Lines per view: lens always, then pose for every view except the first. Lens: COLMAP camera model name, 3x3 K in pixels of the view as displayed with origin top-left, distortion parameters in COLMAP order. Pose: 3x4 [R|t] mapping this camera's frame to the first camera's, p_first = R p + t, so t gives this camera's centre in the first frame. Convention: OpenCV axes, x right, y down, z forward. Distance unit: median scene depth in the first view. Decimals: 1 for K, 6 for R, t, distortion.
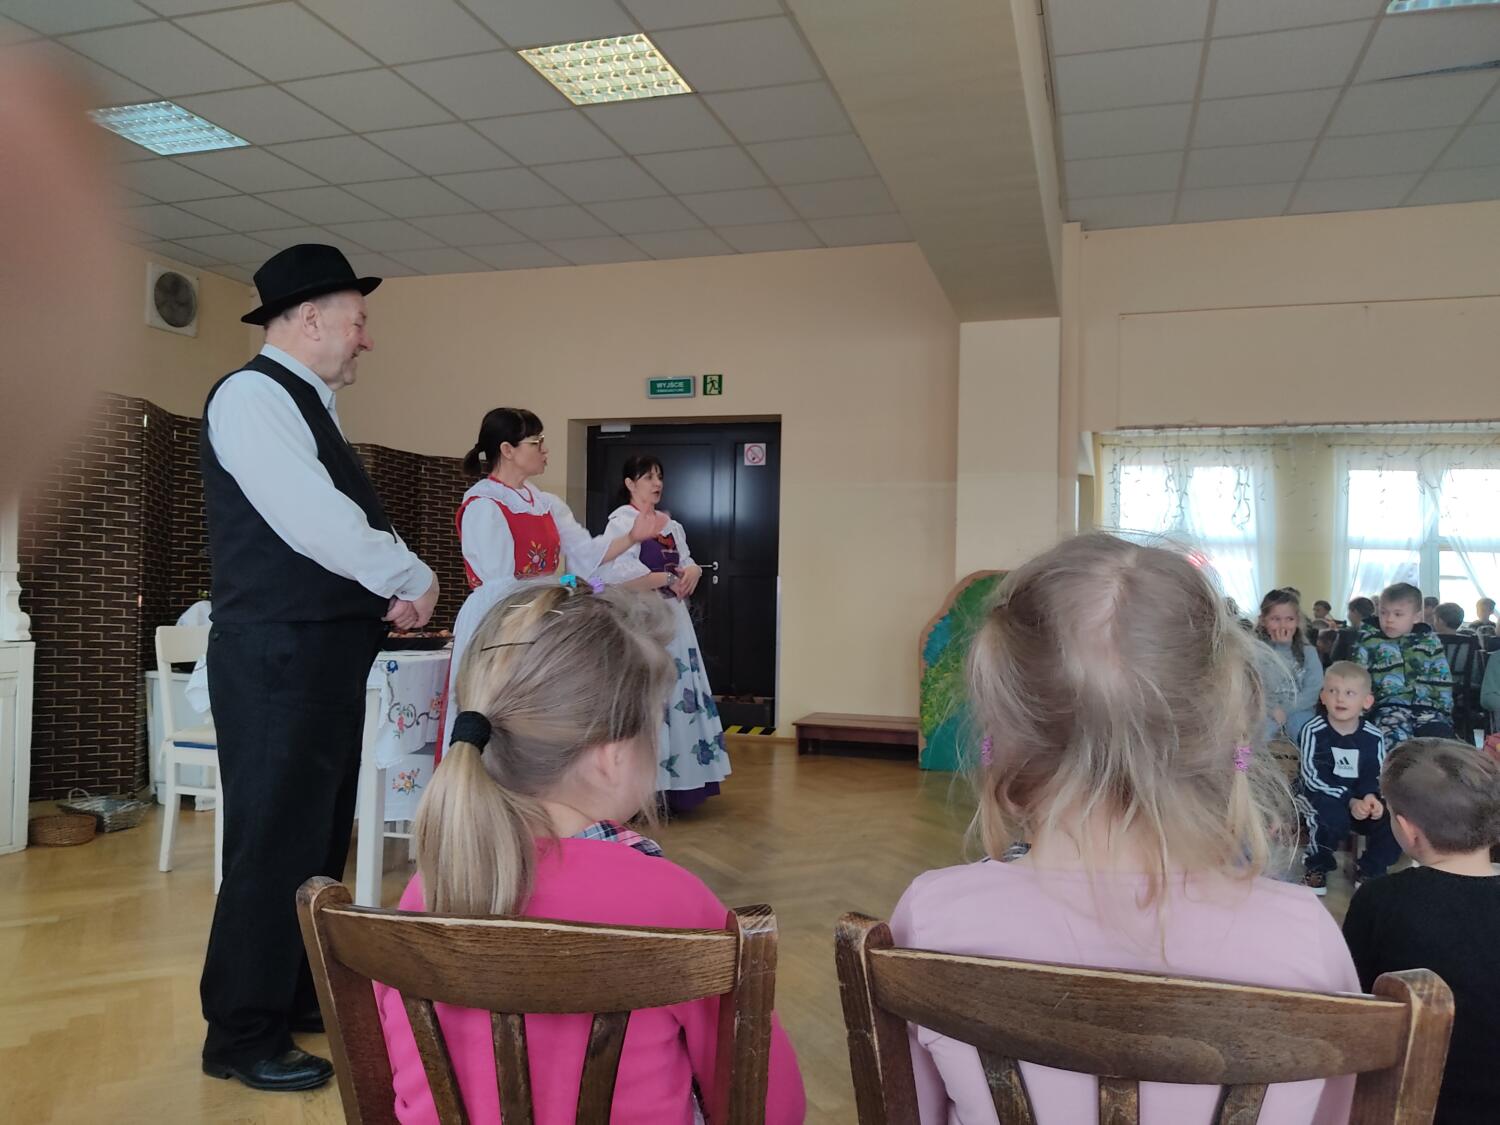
lens RADIAL K [[1124.1, 0, 775.0], [0, 1124.1, 571.1], [0, 0, 1]] dist [0.046604, -0.051996]
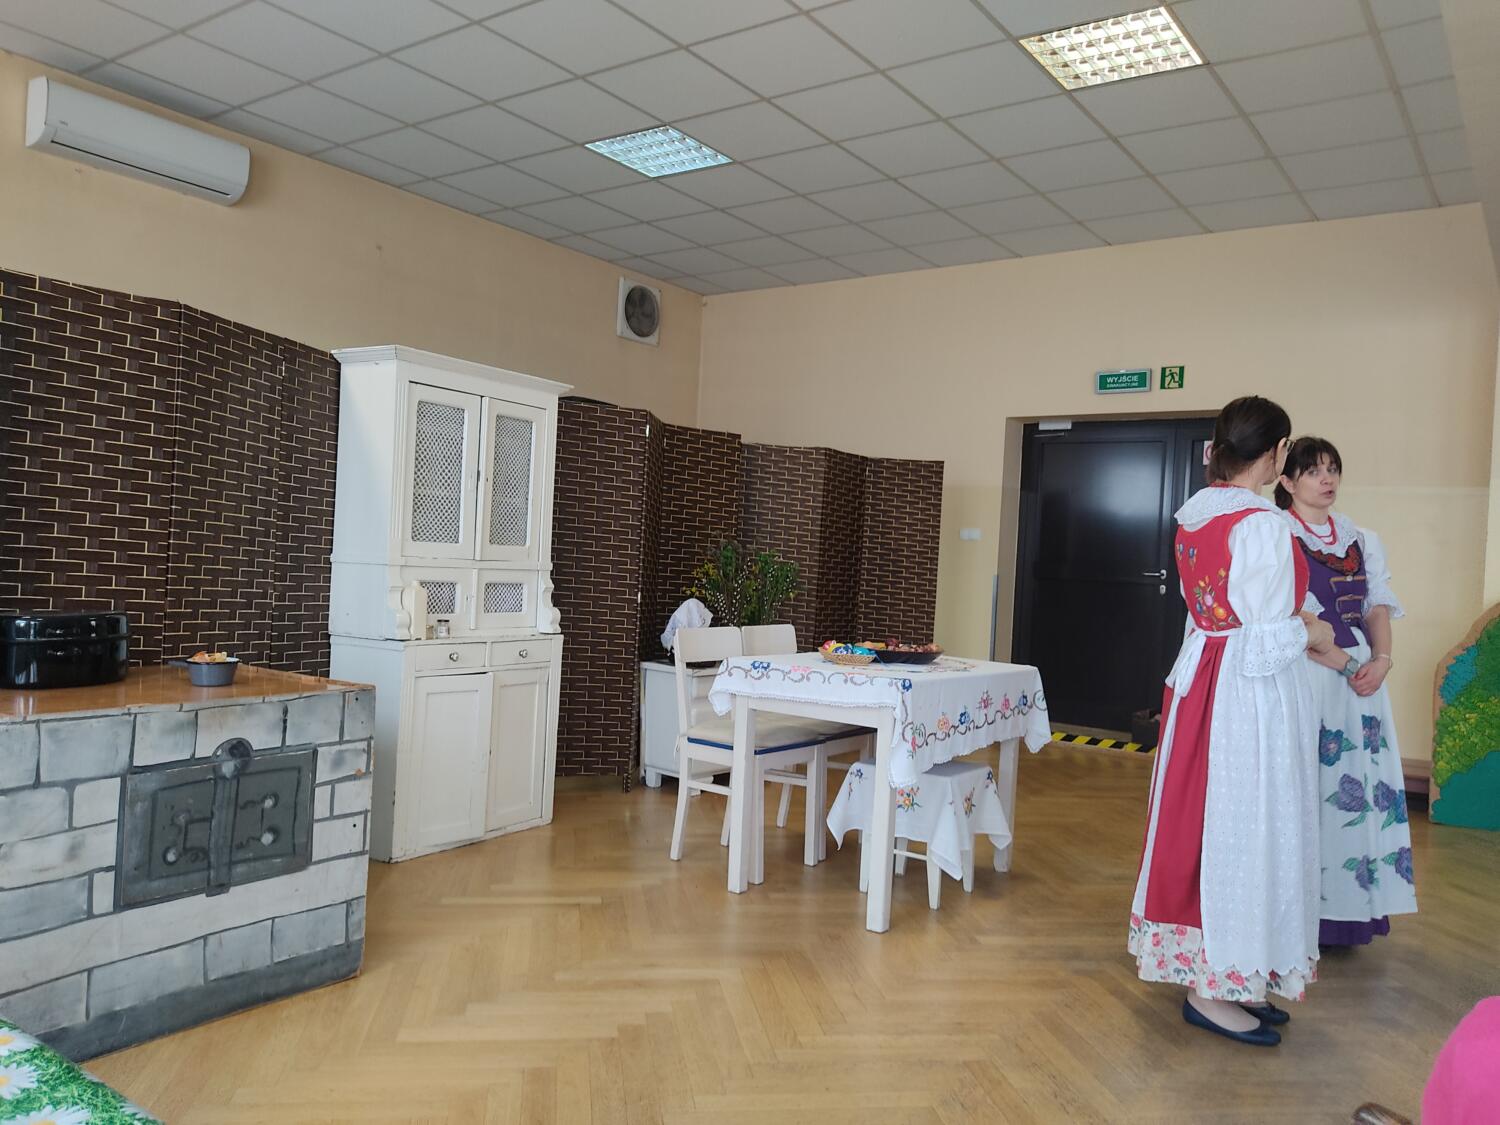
lens RADIAL K [[1124.1, 0, 753.7], [0, 1124.1, 566.4], [0, 0, 1]] dist [0.046604, -0.051996]
pose [[0.950108, 0.032453, -0.310227, -0.108793], [-0.028832, 0.999452, 0.016252, -0.020779], [0.310584, -0.006496, 0.950524, 0.015834]]
